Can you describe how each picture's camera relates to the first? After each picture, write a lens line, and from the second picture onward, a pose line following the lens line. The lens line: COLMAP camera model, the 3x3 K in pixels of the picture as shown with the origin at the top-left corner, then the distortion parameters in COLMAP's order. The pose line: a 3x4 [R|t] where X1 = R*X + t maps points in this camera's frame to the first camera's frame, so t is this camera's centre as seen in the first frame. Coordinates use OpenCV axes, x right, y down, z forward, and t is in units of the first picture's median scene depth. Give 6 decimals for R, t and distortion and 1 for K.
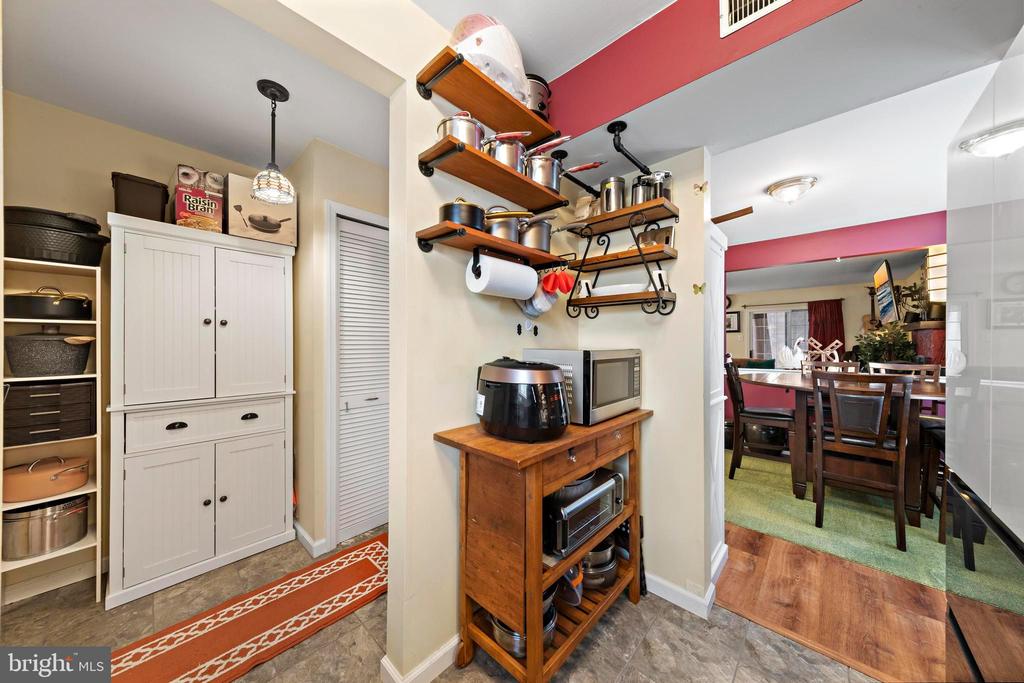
lens RADIAL K [[335.4, 0, 512.0], [0, 335.4, 341.5], [0, 0, 1]] dist [-0.001215, -0.000118]
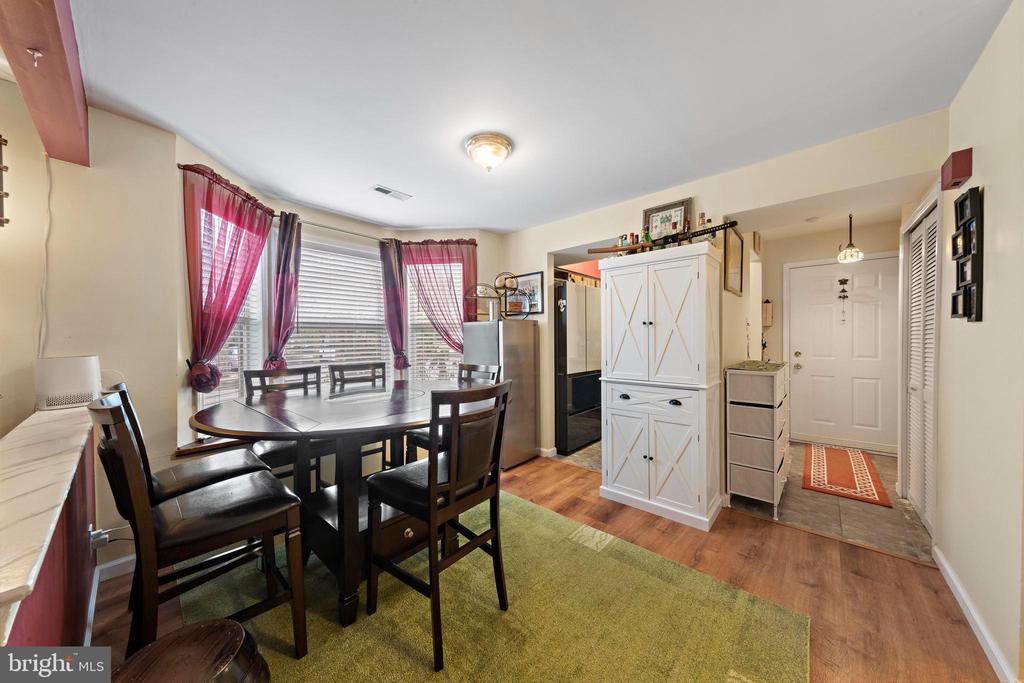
lens RADIAL K [[344.7, 0, 516.7], [0, 344.7, 341.5], [0, 0, 1]] dist [0.013492, -0.000131]
pose [[-0.999468, 0.005983, -0.032061, 0.894232], [0.005786, 0.999964, 0.006242, 0.004439], [0.032098, 0.006053, -0.999466, 2.089287]]
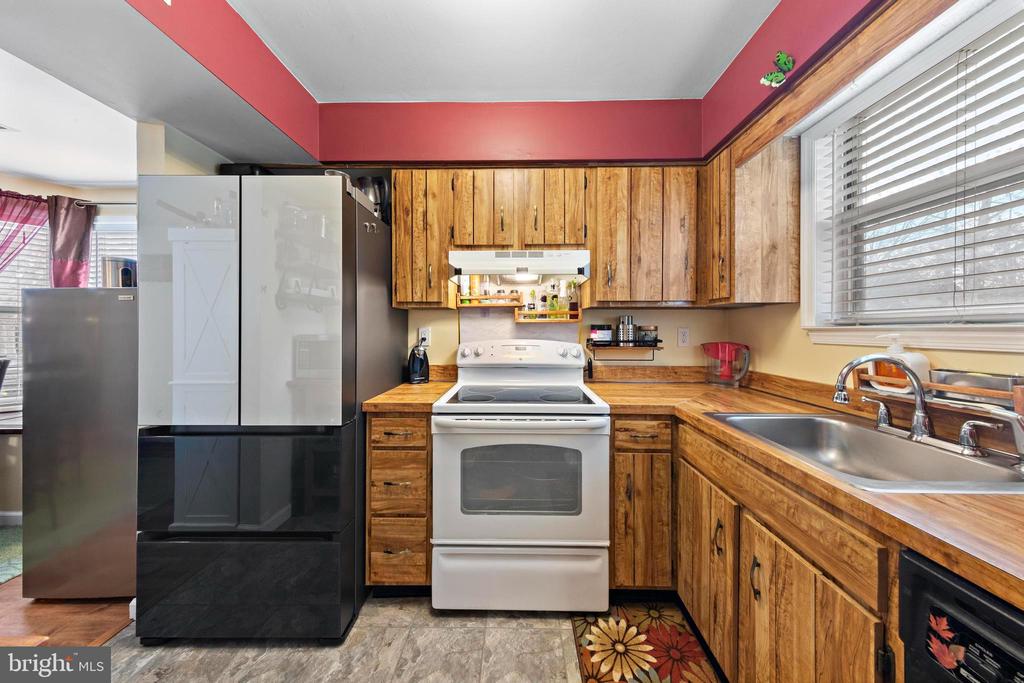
lens RADIAL K [[326.6, 0, 513.1], [0, 326.6, 330.0], [0, 0, 1]] dist [0.006384, -0.000025]
pose [[-0.673062, -0.002541, 0.739582, -0.266687], [-0.004732, 0.999988, -0.000870, 0.000213], [-0.739571, -0.004086, -0.673066, 0.368542]]
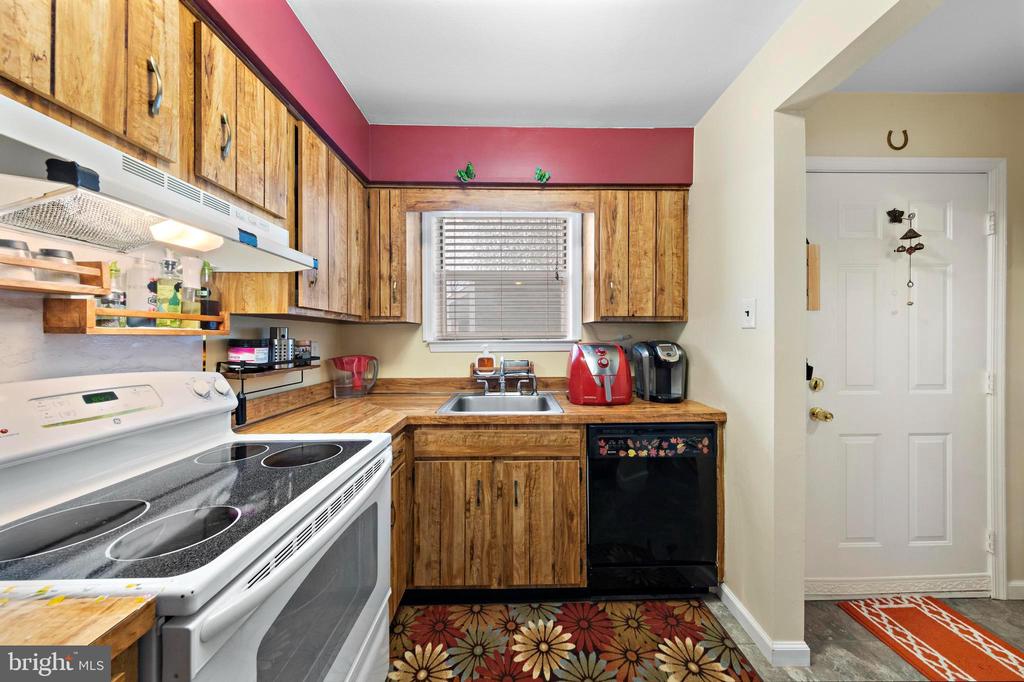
lens RADIAL K [[324.1, 0, 518.5], [0, 324.1, 337.9], [0, 0, 1]] dist [0.000881, -0.000114]
pose [[-0.708258, 0.002889, -0.705948, 0.295745], [0.007343, 0.999968, -0.003275, -0.012777], [0.705916, -0.007504, -0.708256, 0.349096]]
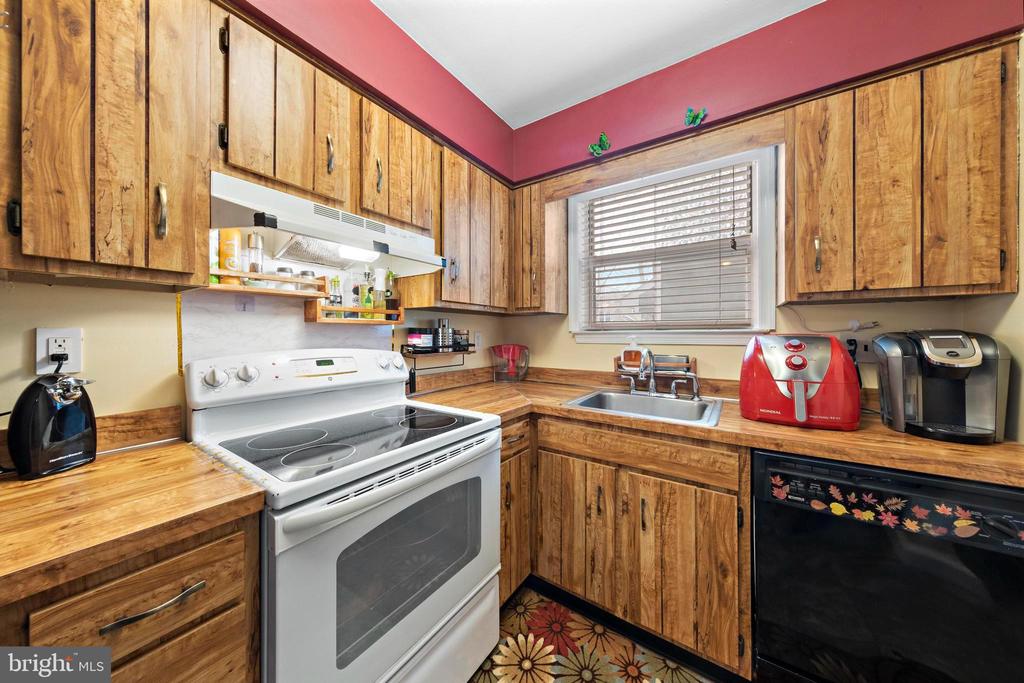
lens RADIAL K [[329.1, 0, 514.7], [0, 329.1, 333.1], [0, 0, 1]] dist [0.000791, -0.001540]
pose [[-0.986539, 0.000118, -0.163529, 0.135714], [0.001395, 0.999969, -0.007690, 0.002211], [0.163523, -0.007814, -0.986509, 0.386552]]
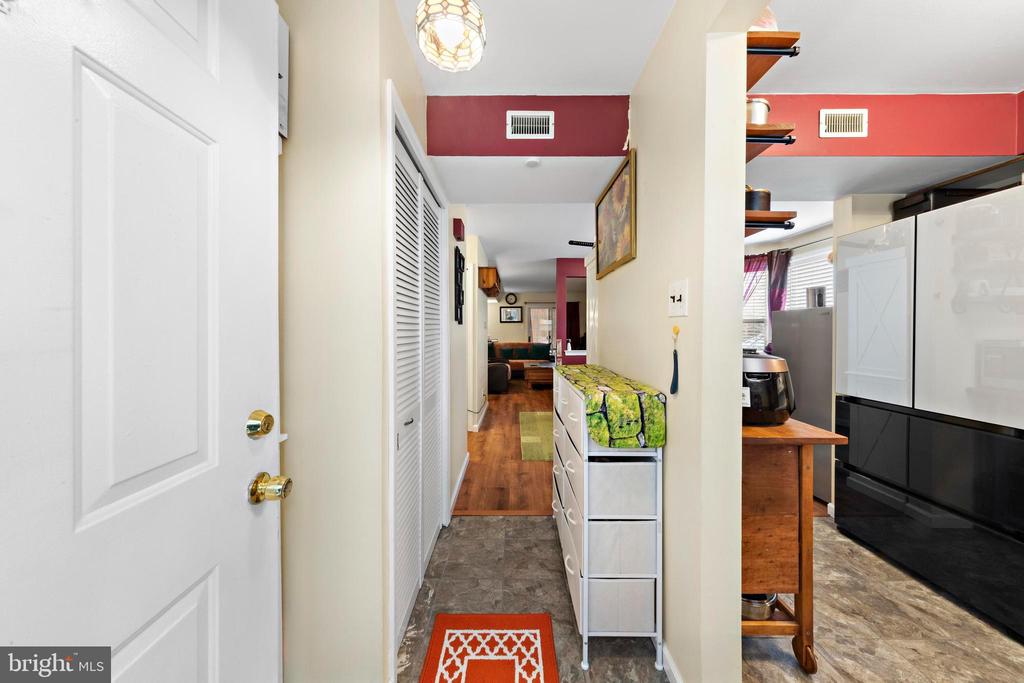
lens RADIAL K [[323.0, 0, 511.8], [0, 323.0, 332.1], [0, 0, 1]] dist [-0.000028, -0.000024]
pose [[0.735799, -0.002380, 0.677196, -0.693419], [-0.004438, 0.999955, 0.008337, -0.005998], [-0.677185, -0.009140, 0.735756, 0.415458]]
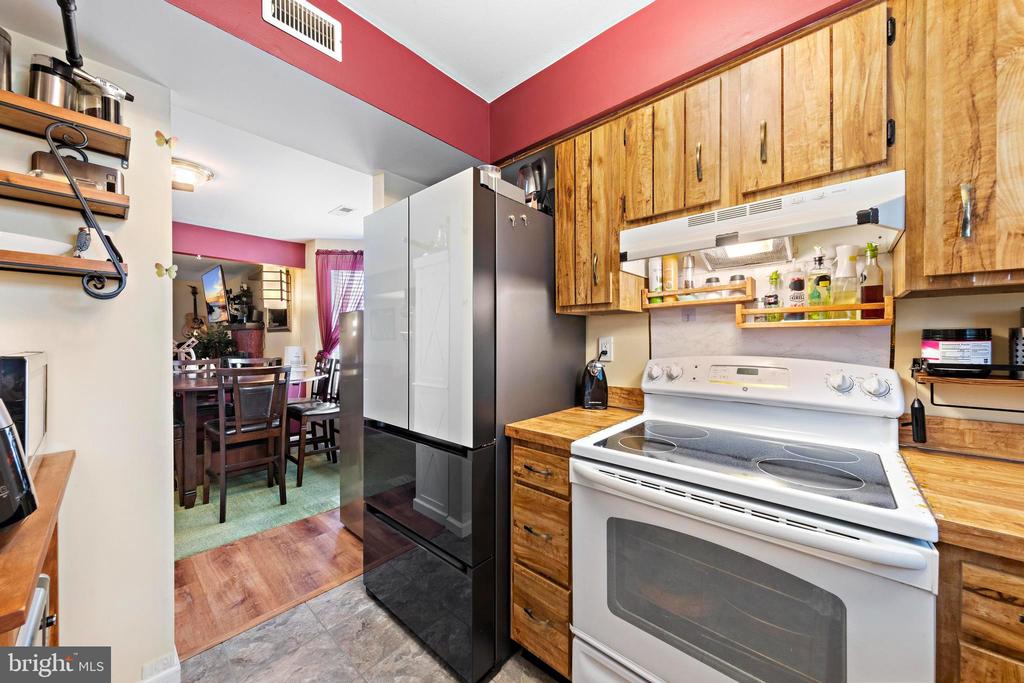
lens RADIAL K [[363.5, 0, 512.0], [0, 363.5, 341.5], [0, 0, 1]] dist [0.000517, -0.000202]
pose [[-0.026799, -0.003170, 0.999636, -0.207229], [-0.003299, 0.999990, 0.003083, 0.000157], [-0.999635, -0.003215, -0.026809, 0.157579]]
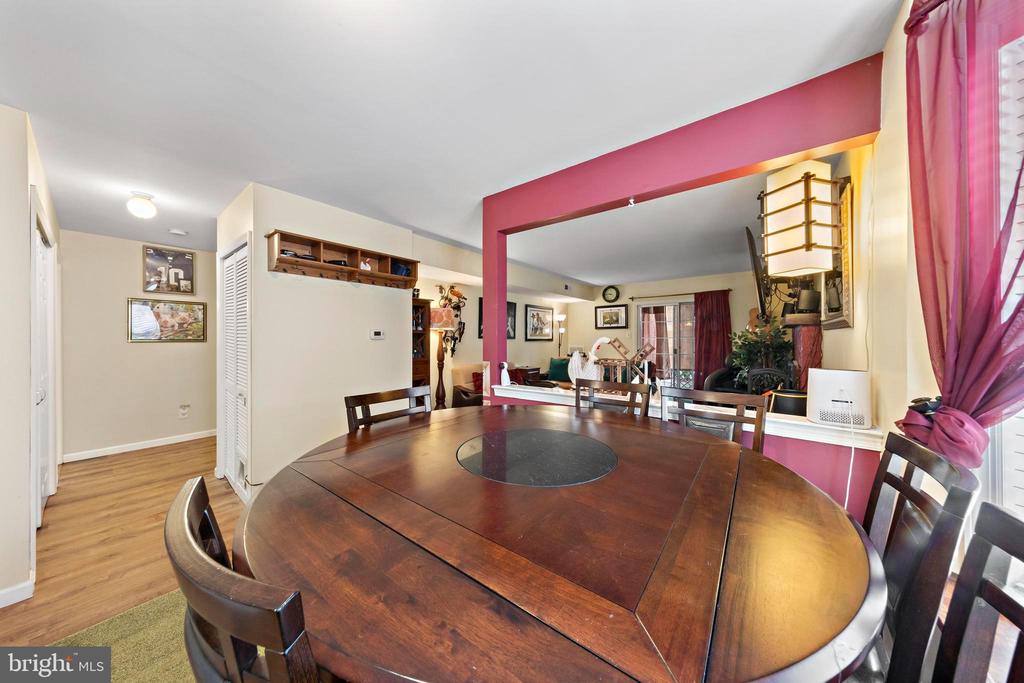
lens RADIAL K [[324.1, 0, 518.5], [0, 324.1, 338.4], [0, 0, 1]] dist [0.000881, -0.000114]
pose [[0.994313, 0.000516, 0.106497, 1.139065], [-0.001075, 0.999986, 0.005197, -0.023361], [-0.106493, -0.005281, 0.994299, 0.741204]]
